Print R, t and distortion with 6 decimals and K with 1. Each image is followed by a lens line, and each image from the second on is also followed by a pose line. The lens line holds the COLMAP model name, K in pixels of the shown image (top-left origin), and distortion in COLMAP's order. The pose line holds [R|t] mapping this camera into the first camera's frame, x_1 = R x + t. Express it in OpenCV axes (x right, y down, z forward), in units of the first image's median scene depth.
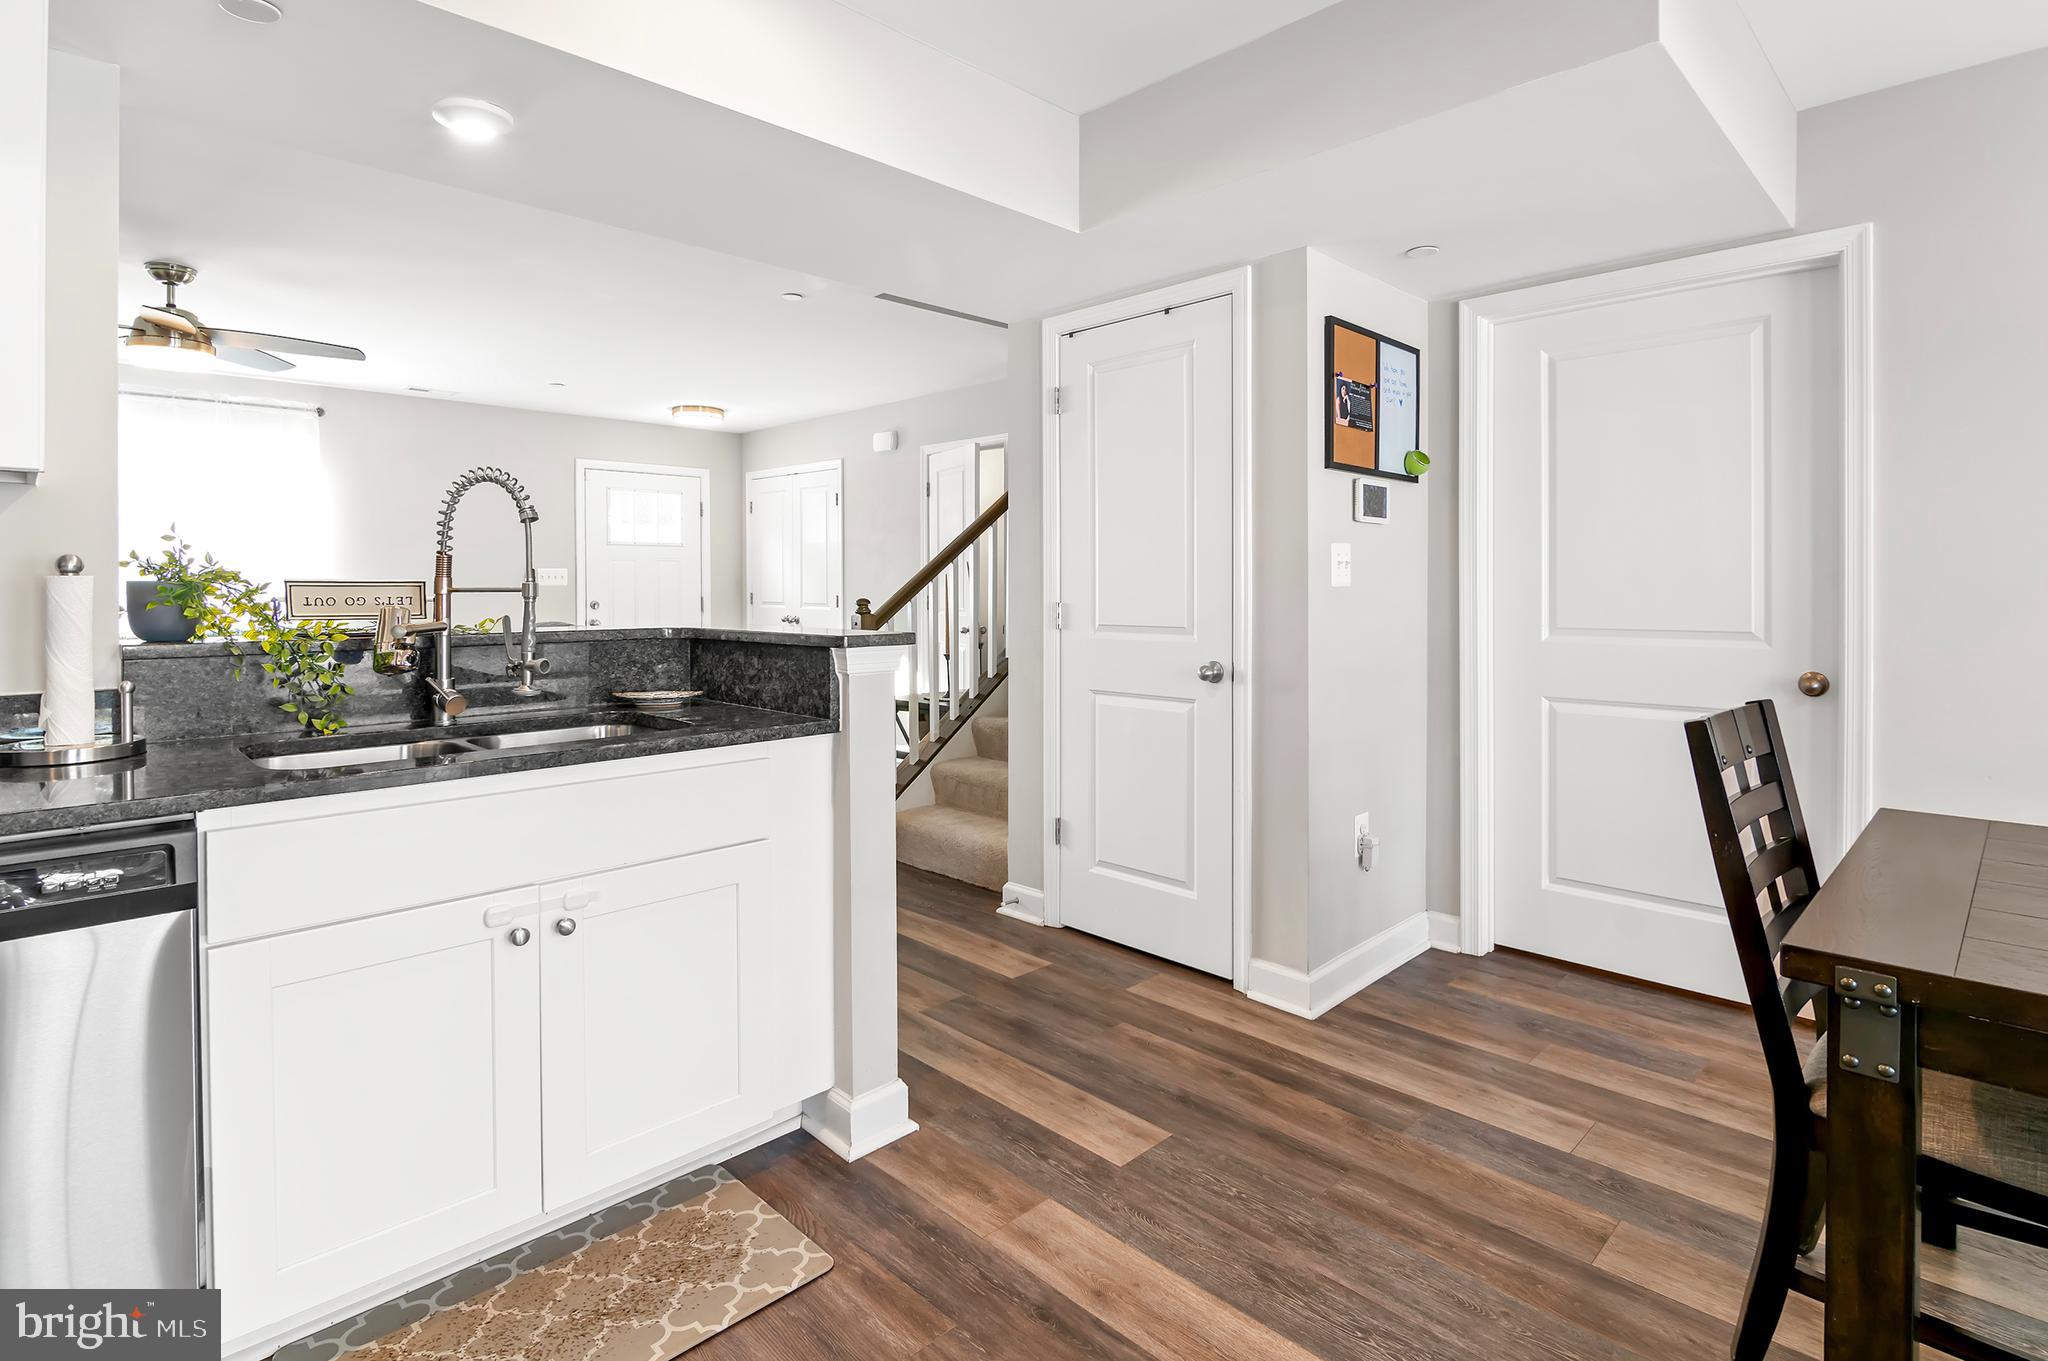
lens RADIAL K [[1026.7, 0, 1033.0], [0, 1026.7, 591.3], [0, 0, 1]] dist [-0.008637, -0.002731]
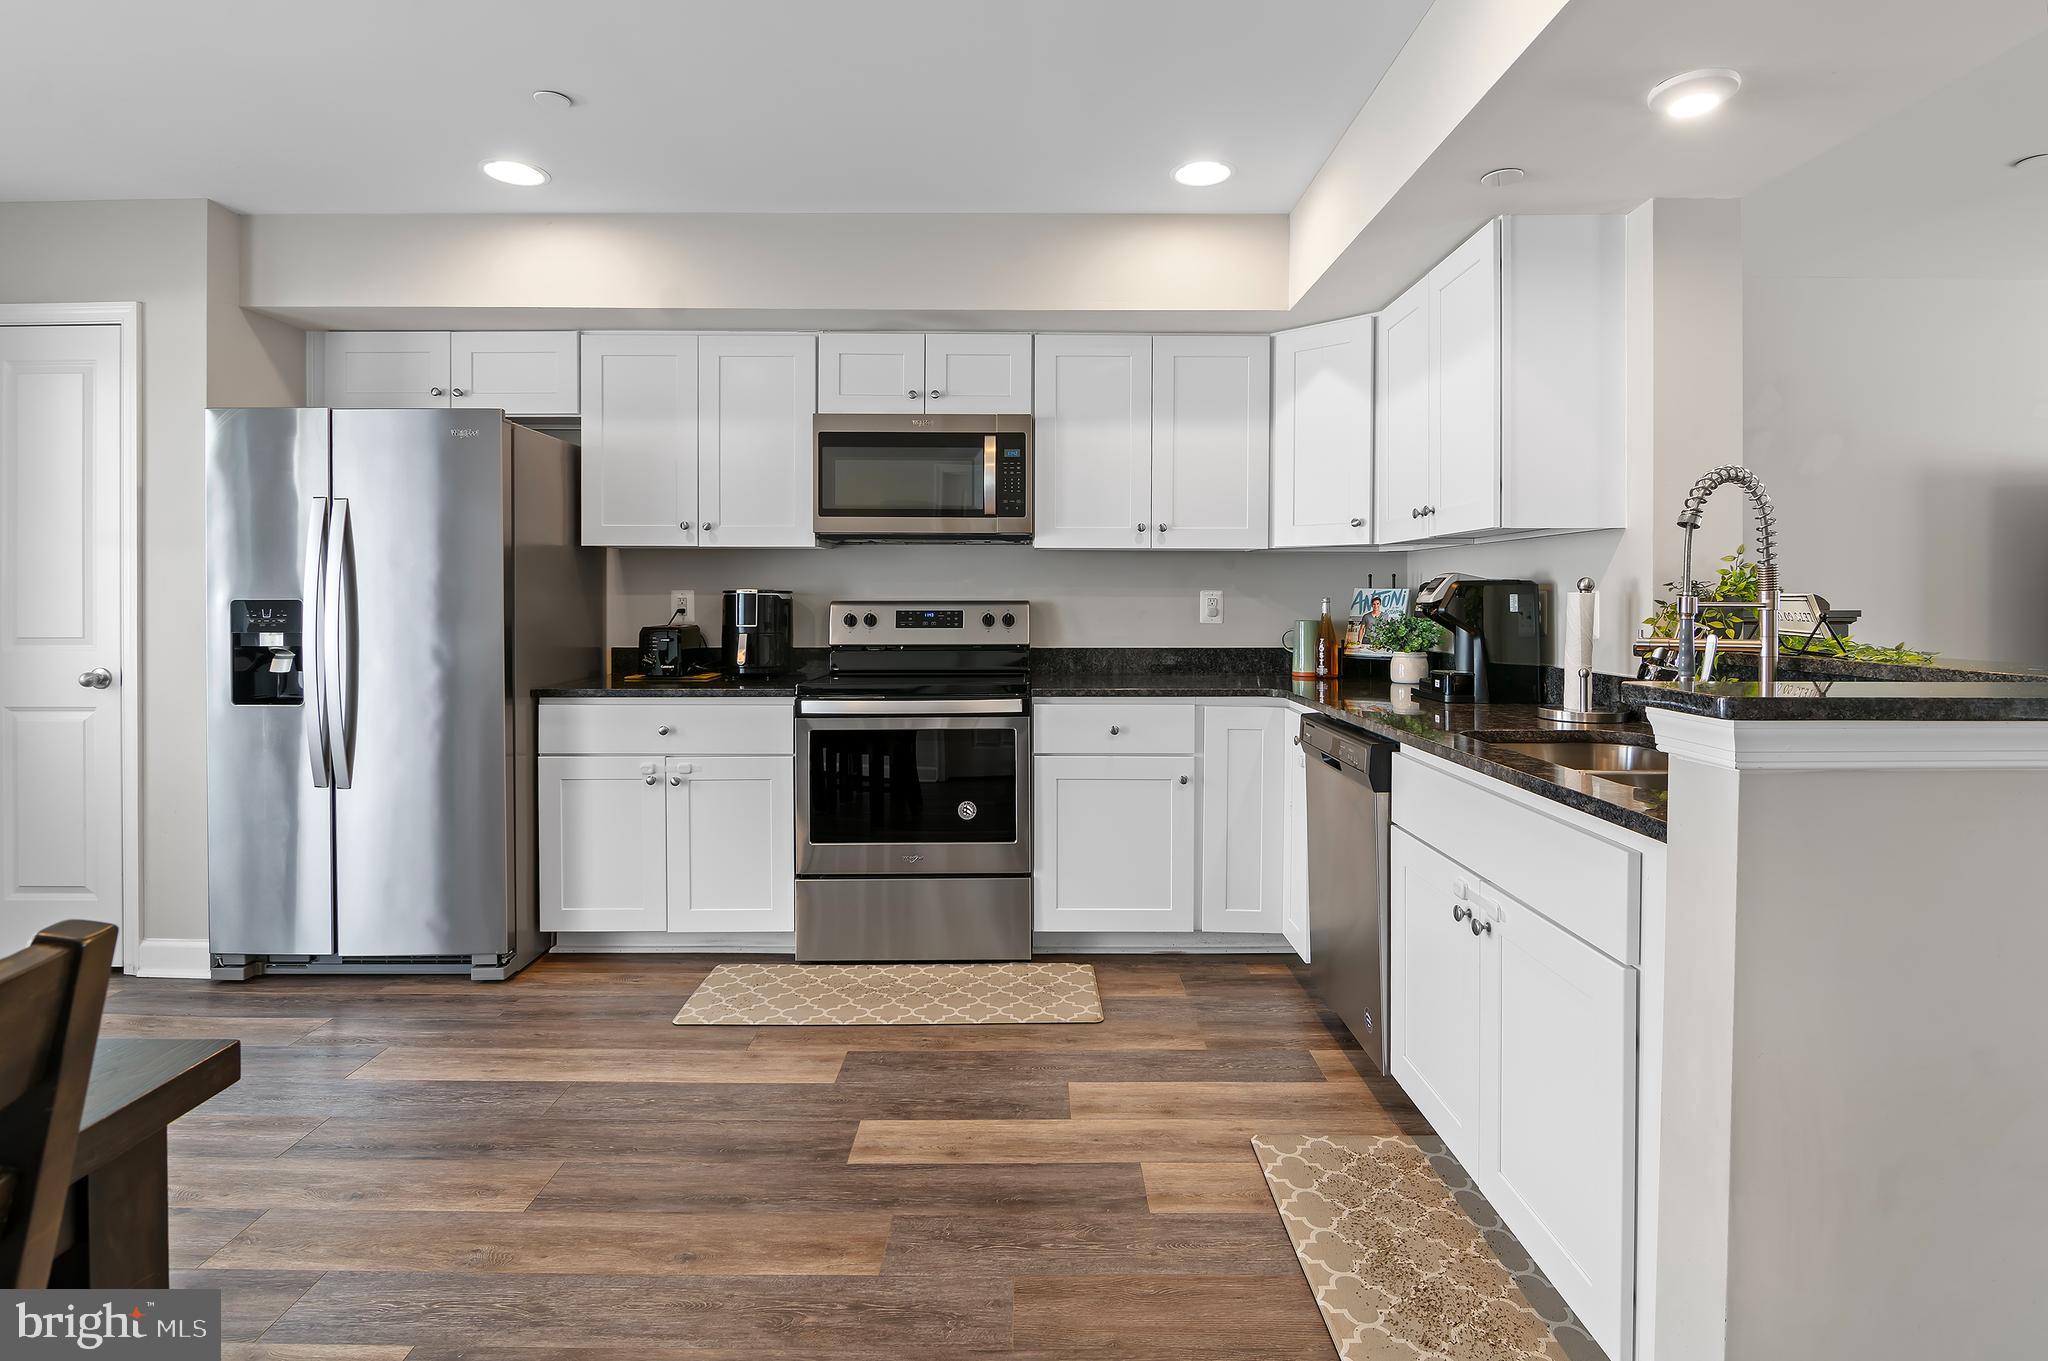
lens RADIAL K [[1026.7, 0, 1042.2], [0, 1026.7, 598.8], [0, 0, 1]] dist [-0.008637, -0.002731]
pose [[-0.708133, 0.000784, -0.706079, 0.369202], [-0.004713, 0.999972, 0.005836, -0.006627], [0.706064, 0.007460, -0.708109, 0.881371]]
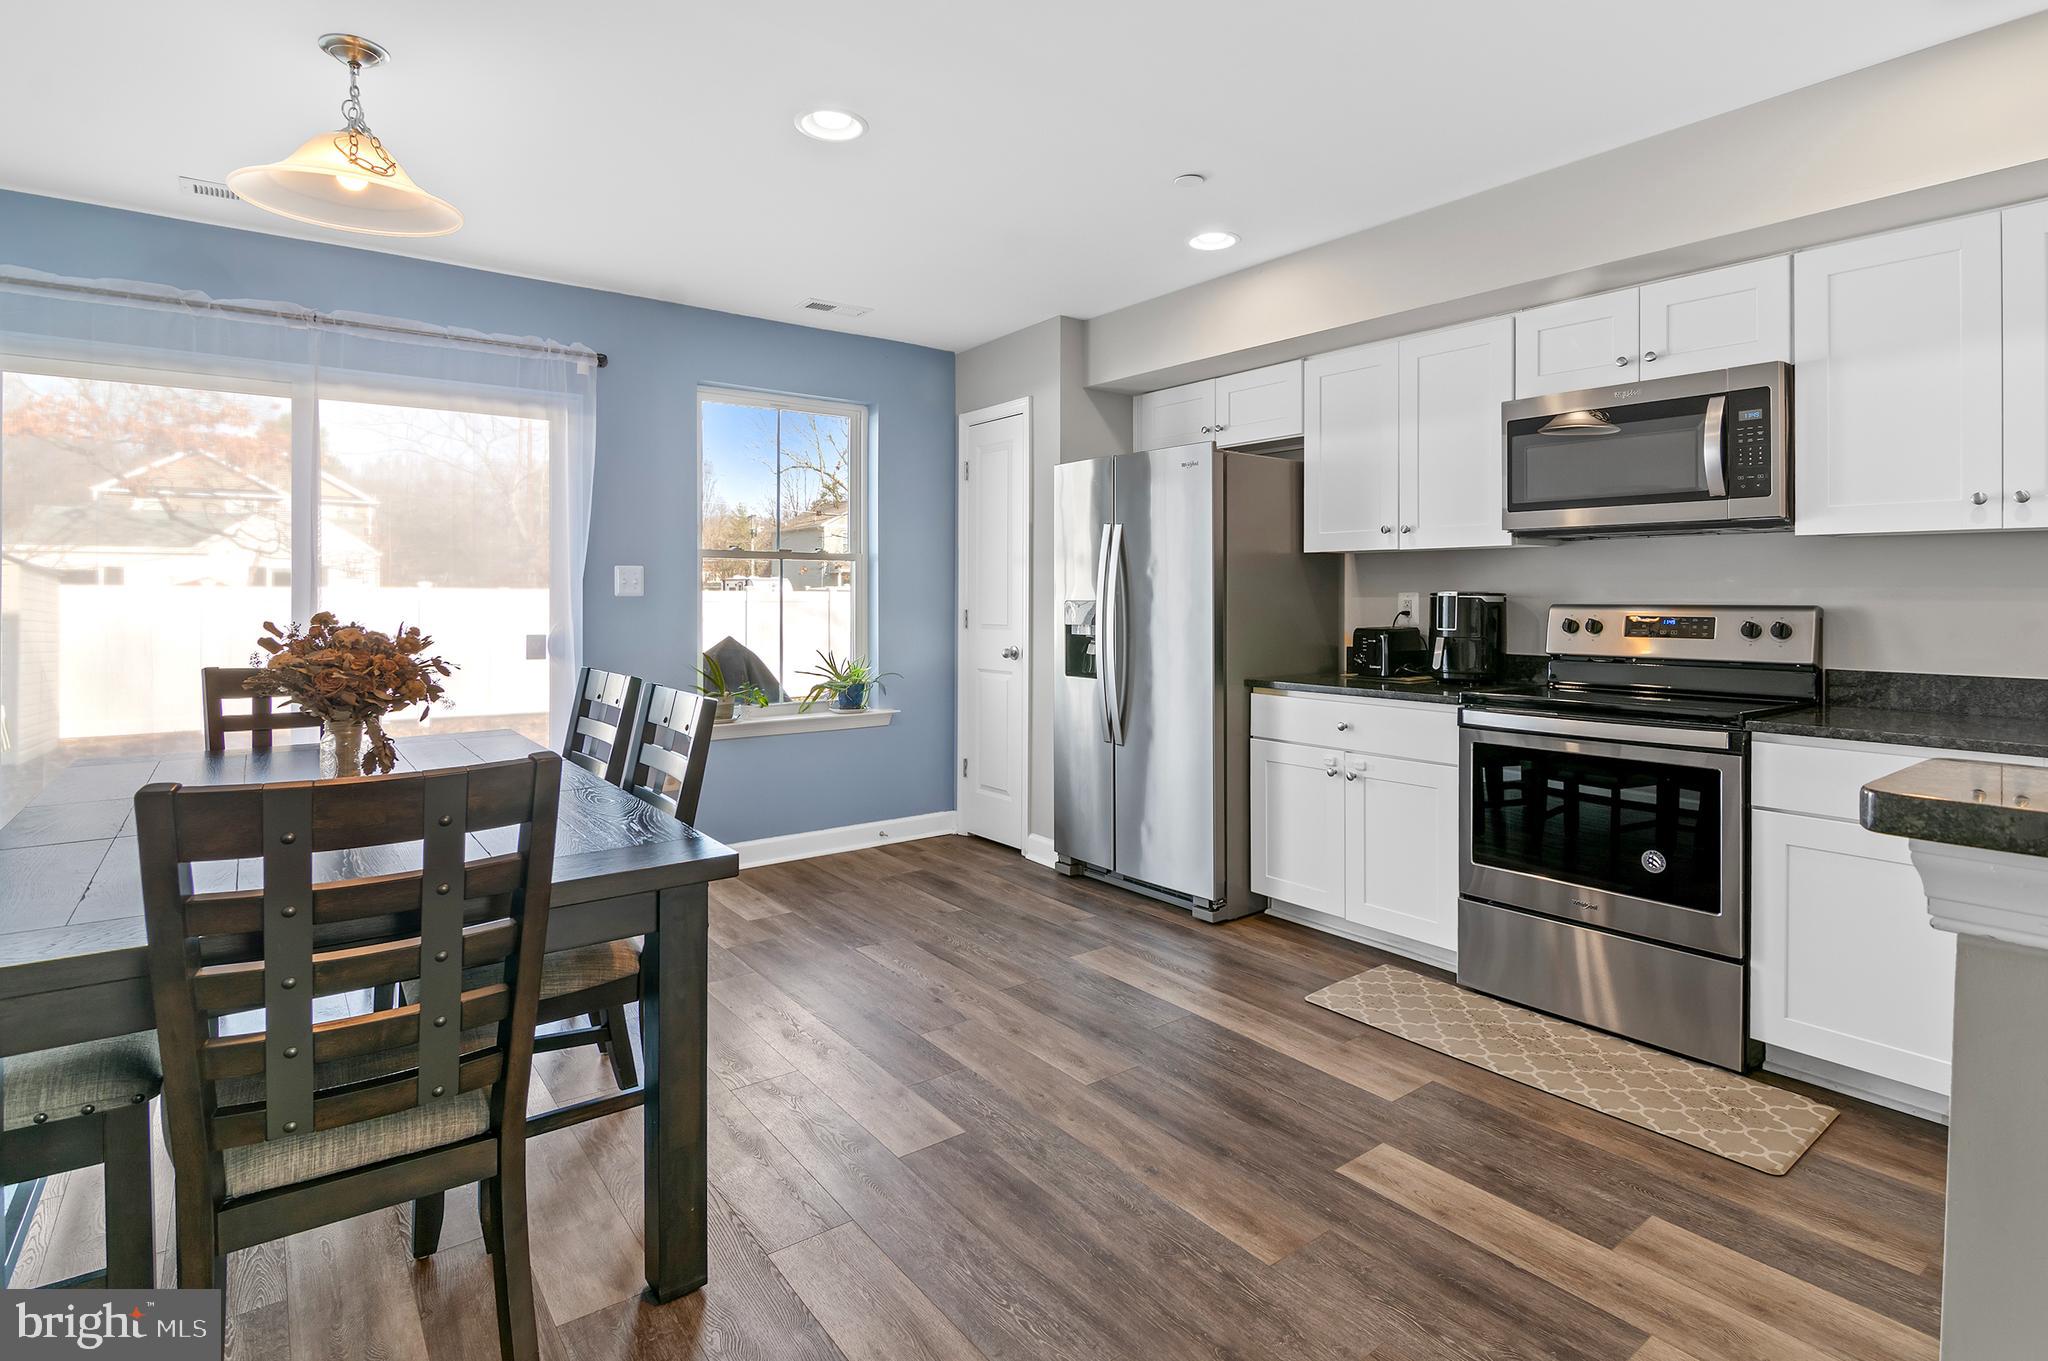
lens RADIAL K [[1026.7, 0, 1012.8], [0, 1026.7, 598.5], [0, 0, 1]] dist [-0.008637, -0.002731]
pose [[-0.988643, -0.003199, 0.150246, 0.058780], [-0.002222, 0.999975, 0.006676, -0.008627], [-0.150264, 0.006267, -0.988626, 1.023623]]
